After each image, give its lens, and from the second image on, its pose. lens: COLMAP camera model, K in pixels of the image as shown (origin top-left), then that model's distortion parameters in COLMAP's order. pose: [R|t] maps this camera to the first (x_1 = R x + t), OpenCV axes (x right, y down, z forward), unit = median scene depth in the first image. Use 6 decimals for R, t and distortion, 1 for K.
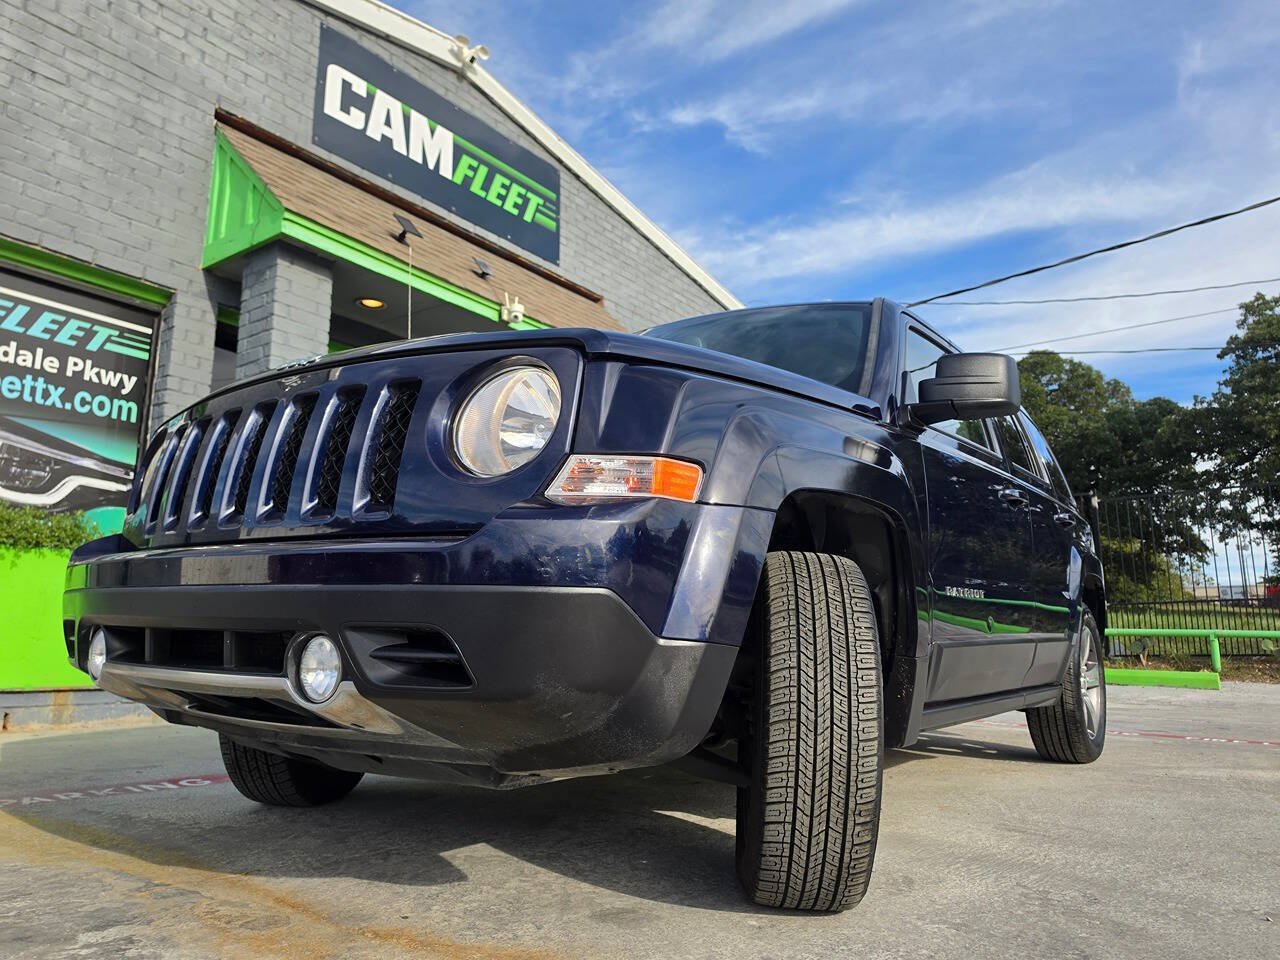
lens RADIAL K [[896.8, 0, 634.9], [0, 896.8, 484.8], [0, 0, 1]] dist [0.007143, -0.010401]
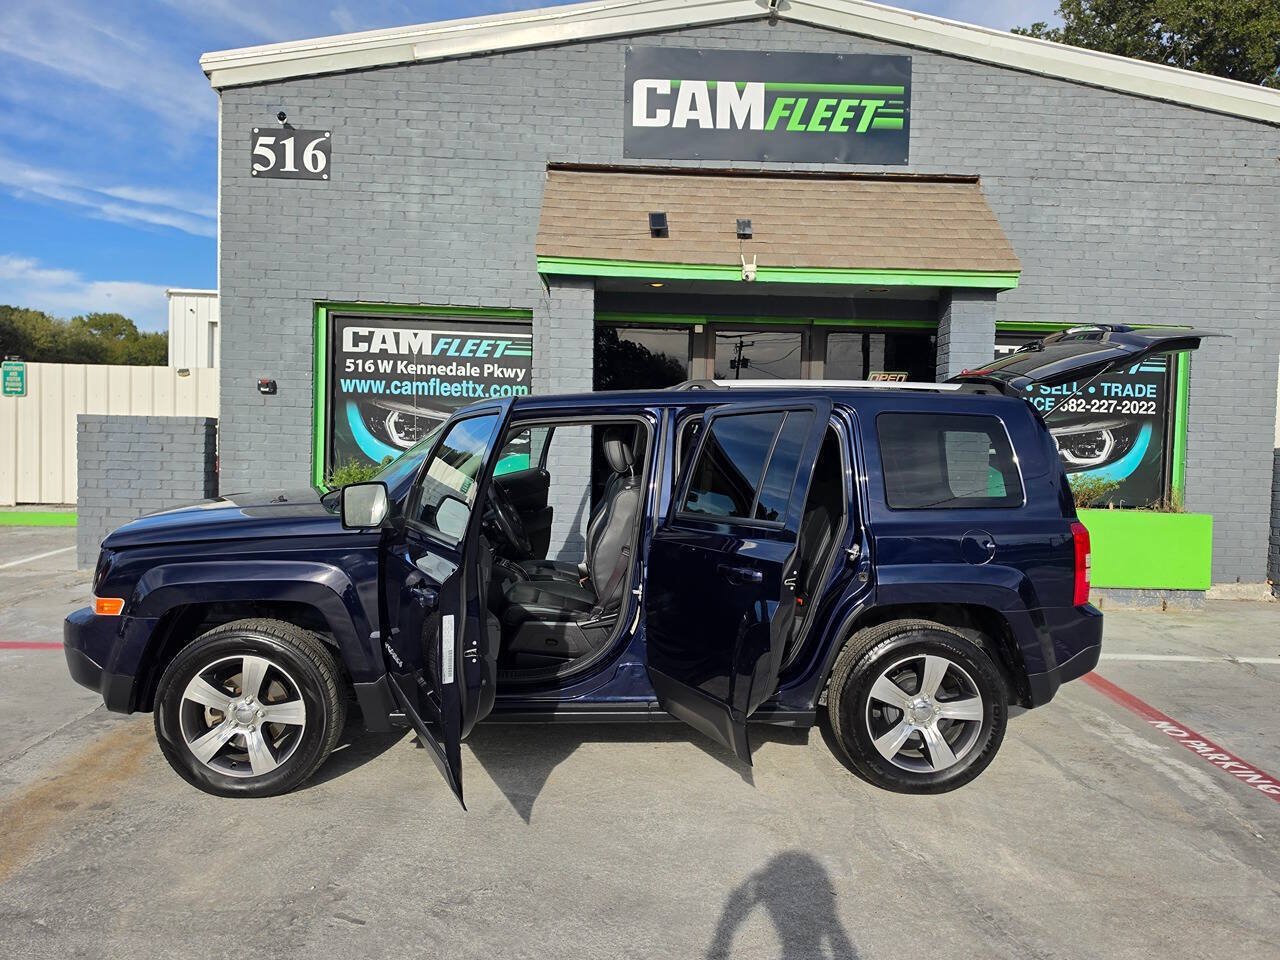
lens RADIAL K [[888.9, 0, 644.8], [0, 888.9, 469.0], [0, 0, 1]] dist [0.043776, -0.040774]
pose [[0.626936, 0.038057, -0.778141, 0.788149], [0.123470, 0.981329, 0.147473, -0.153900], [0.769225, -0.188533, 0.610531, 0.195865]]
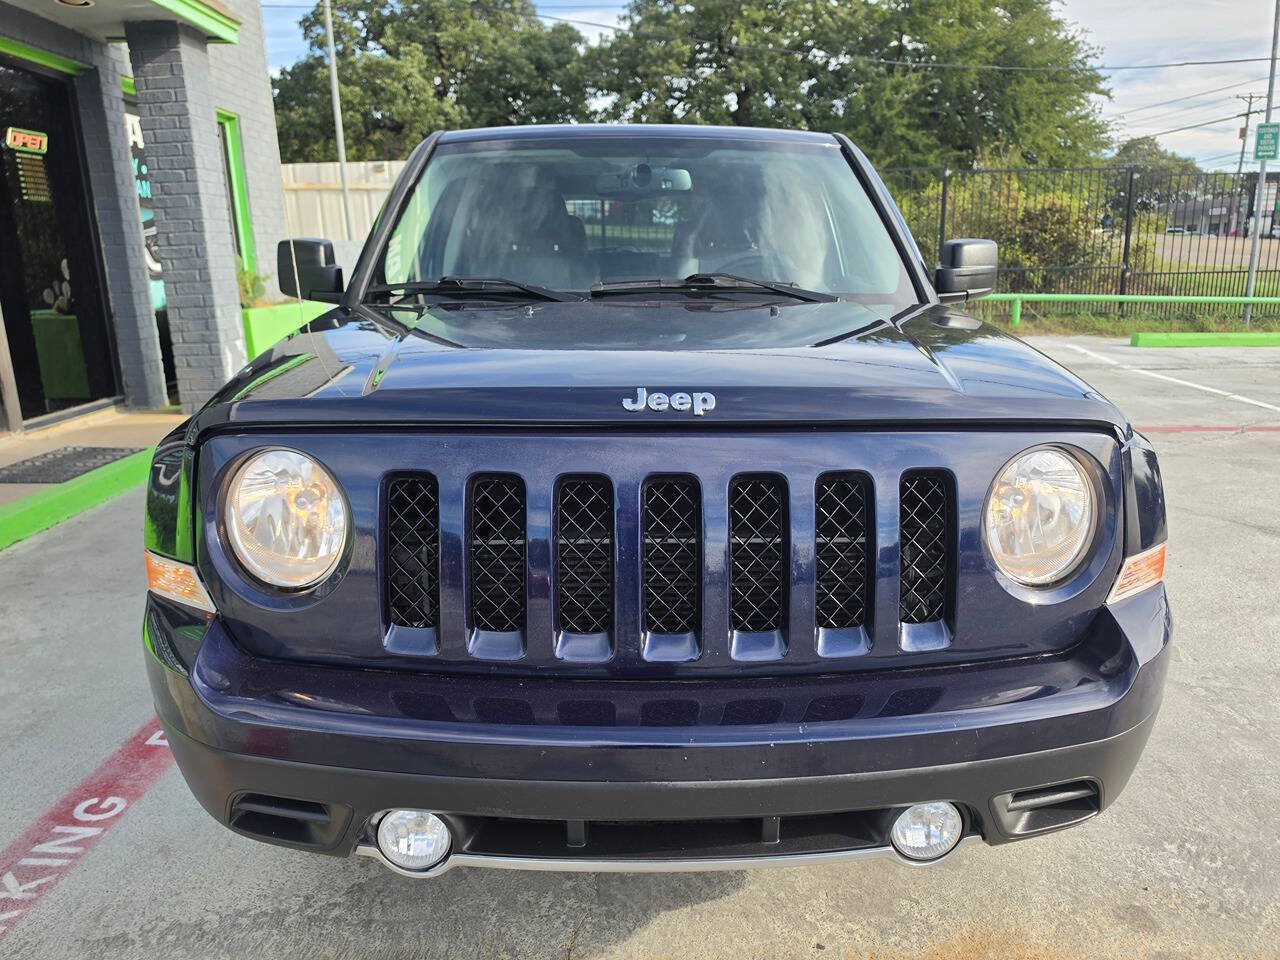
lens RADIAL K [[896.8, 0, 639.2], [0, 896.8, 473.3], [0, 0, 1]] dist [0.007143, -0.010401]
pose [[0.792505, -0.170287, 0.585609, -0.289756], [-0.081854, 0.921839, 0.378831, -0.123703], [-0.604347, -0.348160, 0.716623, 0.178402]]
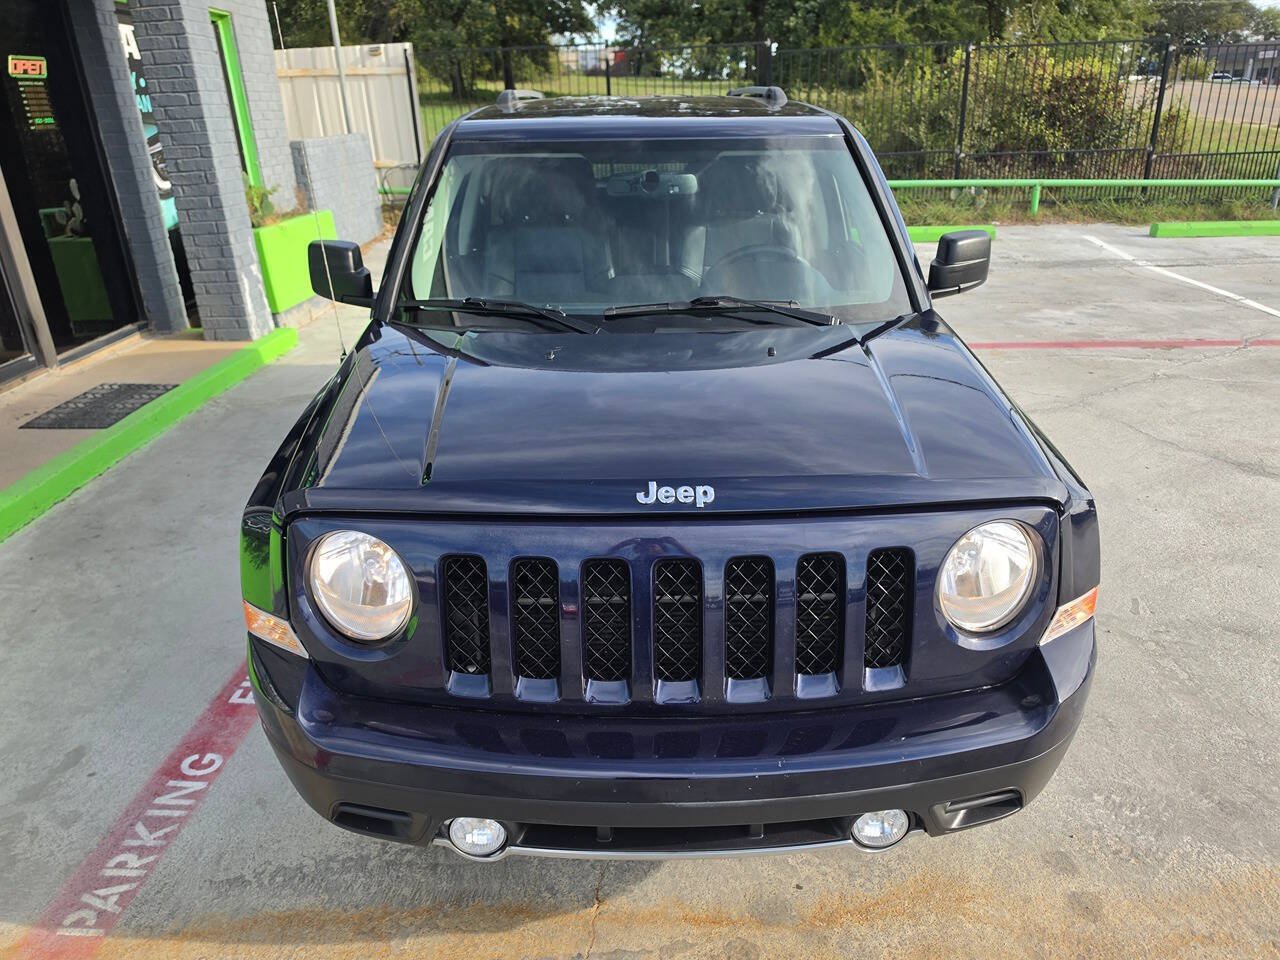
lens RADIAL K [[896.8, 0, 632.7], [0, 896.8, 492.4], [0, 0, 1]] dist [0.007143, -0.010401]
pose [[0.800549, -0.270530, 0.534728, -0.303881], [-0.066235, 0.846893, 0.527622, -0.204303], [-0.595595, -0.457805, 0.660061, 0.171642]]
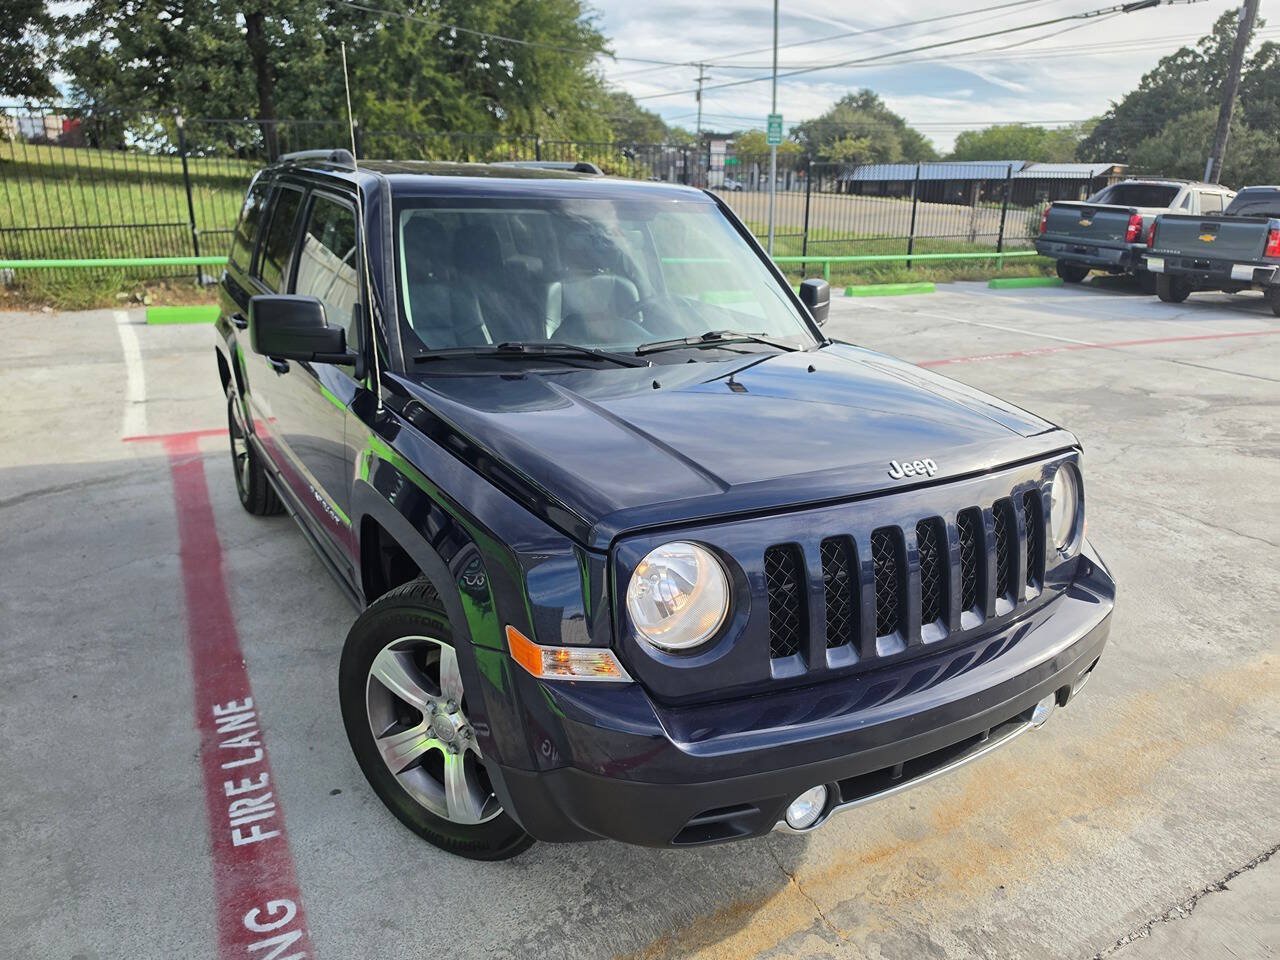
lens RADIAL K [[896.8, 0, 645.1], [0, 896.8, 474.8], [0, 0, 1]] dist [0.007143, -0.010401]
pose [[0.380913, -0.290240, 0.877876, -0.496067], [-0.170648, 0.911075, 0.375261, -0.165436], [-0.908727, -0.292750, 0.297511, 0.345736]]
